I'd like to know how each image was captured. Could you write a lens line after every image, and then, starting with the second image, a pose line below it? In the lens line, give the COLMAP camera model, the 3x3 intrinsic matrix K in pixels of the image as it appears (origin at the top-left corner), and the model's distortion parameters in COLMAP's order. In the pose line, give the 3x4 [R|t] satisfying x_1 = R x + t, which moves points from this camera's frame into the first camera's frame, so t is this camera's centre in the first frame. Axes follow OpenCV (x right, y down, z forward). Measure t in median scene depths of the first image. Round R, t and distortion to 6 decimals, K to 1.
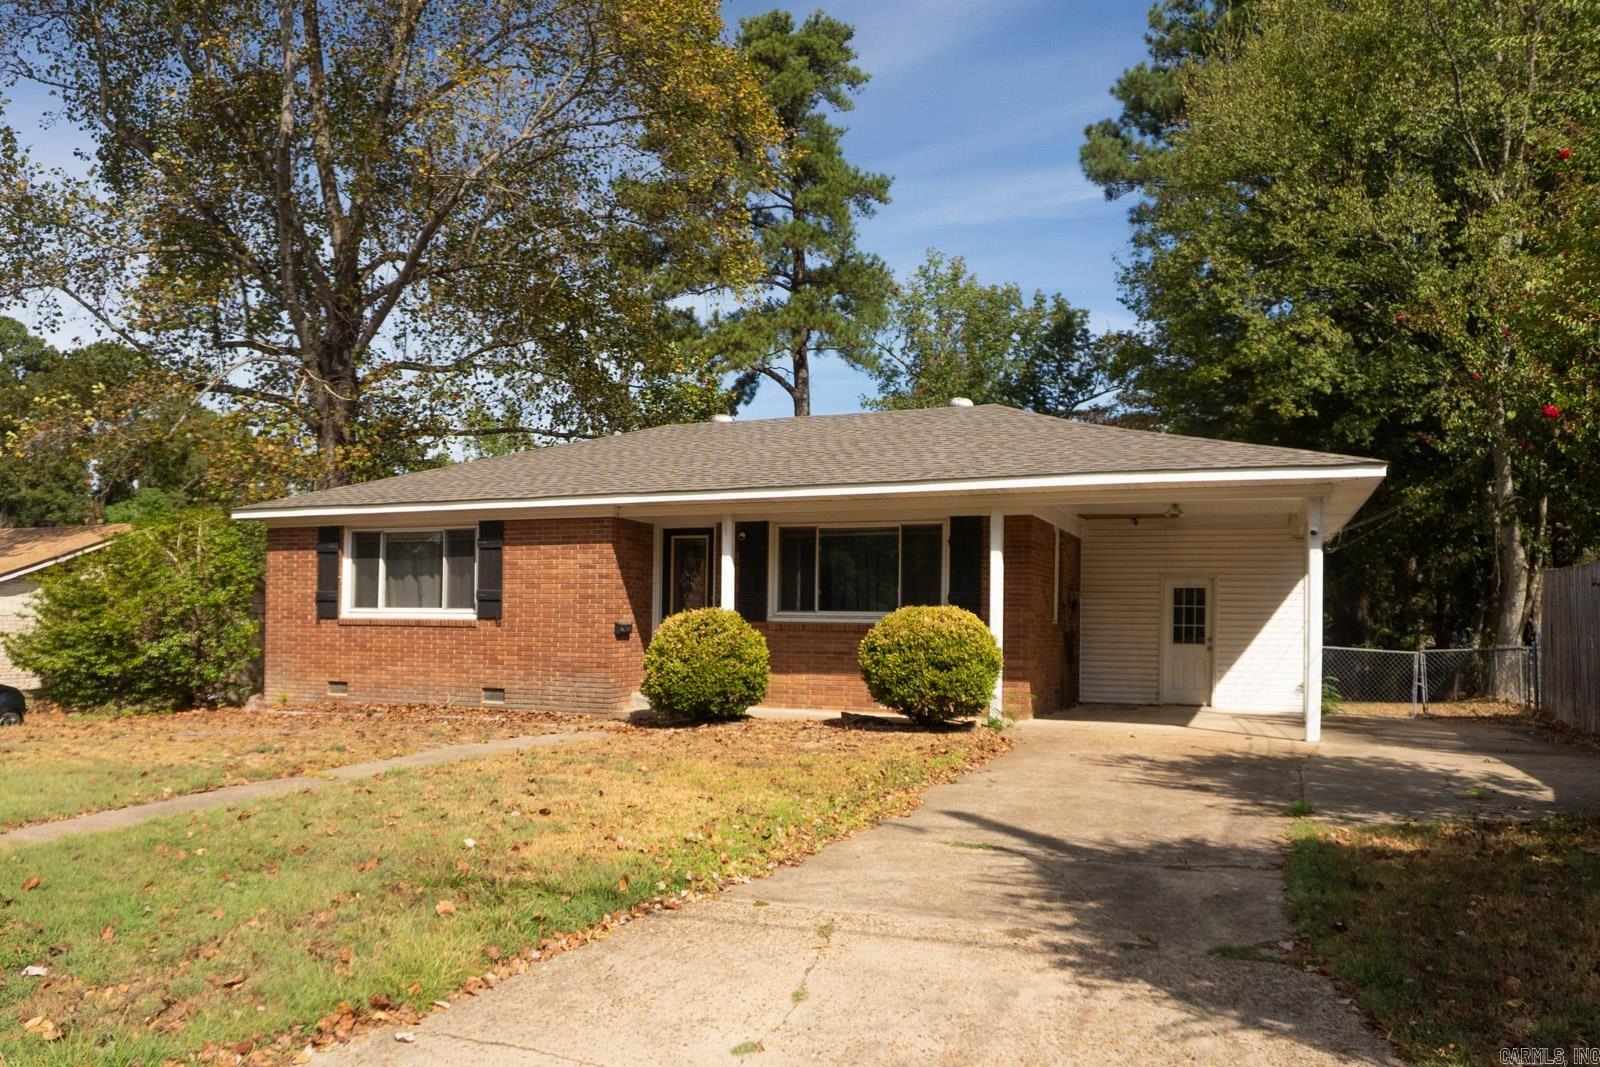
lens RADIAL K [[1103.0, 0, 809.6], [0, 1103.0, 547.8], [0, 0, 1]] dist [-0.006620, 0.000723]
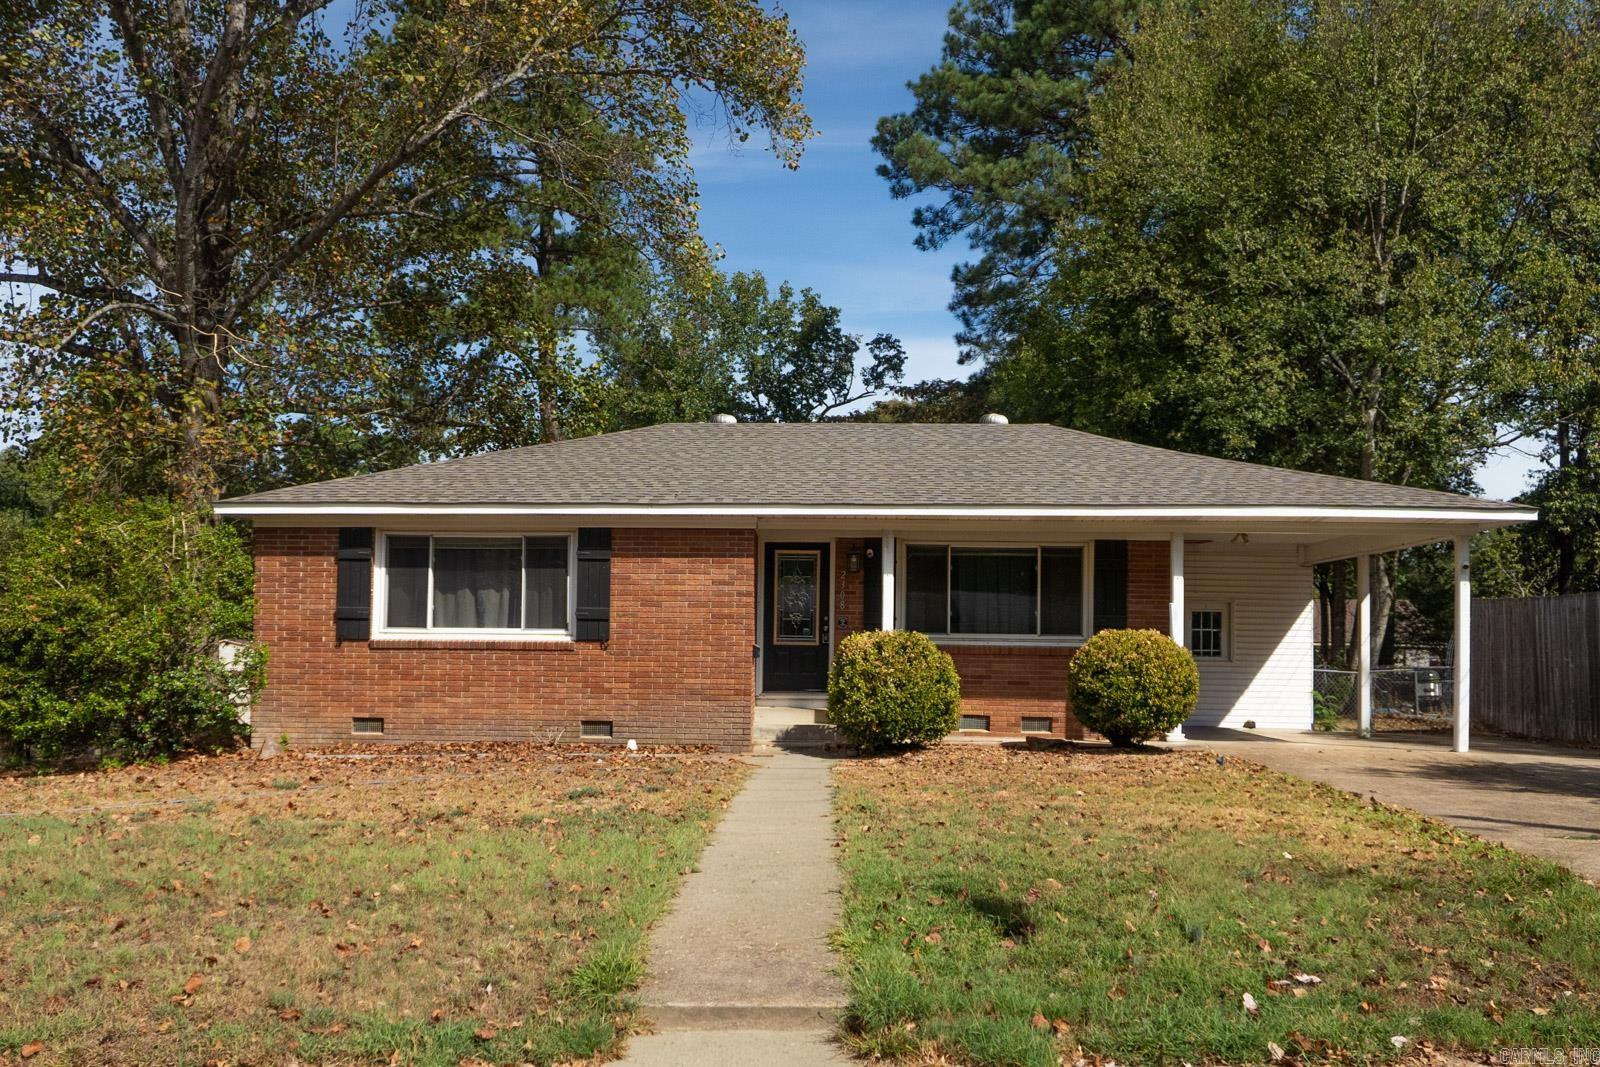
lens RADIAL K [[1259.9, 0, 843.4], [0, 1259.9, 531.3], [0, 0, 1]] dist [0.009316, 0.002403]
pose [[0.942740, 0.029757, 0.332199, -0.404171], [-0.022353, 0.999410, -0.026087, -0.000494], [-0.332779, 0.017168, 0.942848, -0.003472]]
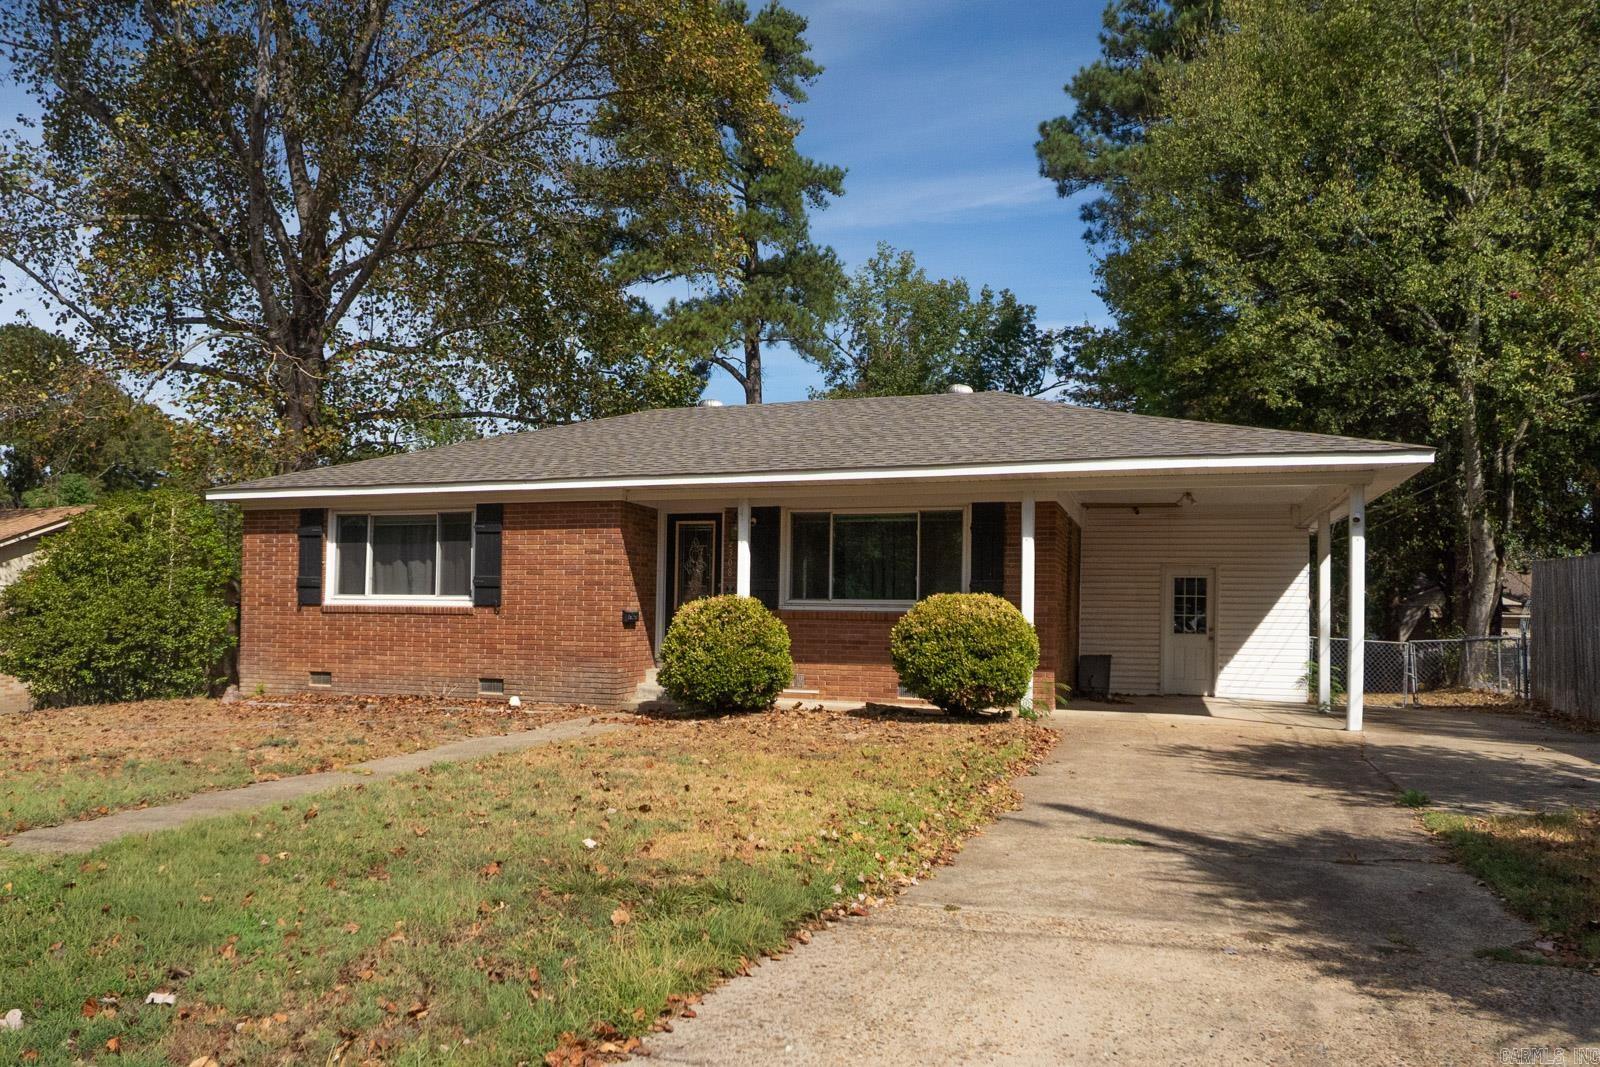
lens RADIAL K [[1101.3, 0, 800.0], [0, 1101.3, 533.5], [0, 0, 1]] dist [-0.007391, -0.000656]
pose [[0.998537, 0.006109, 0.053721, -0.066136], [-0.005707, 0.999955, -0.007634, 0.006651], [-0.053766, 0.007316, 0.998527, 0.029873]]
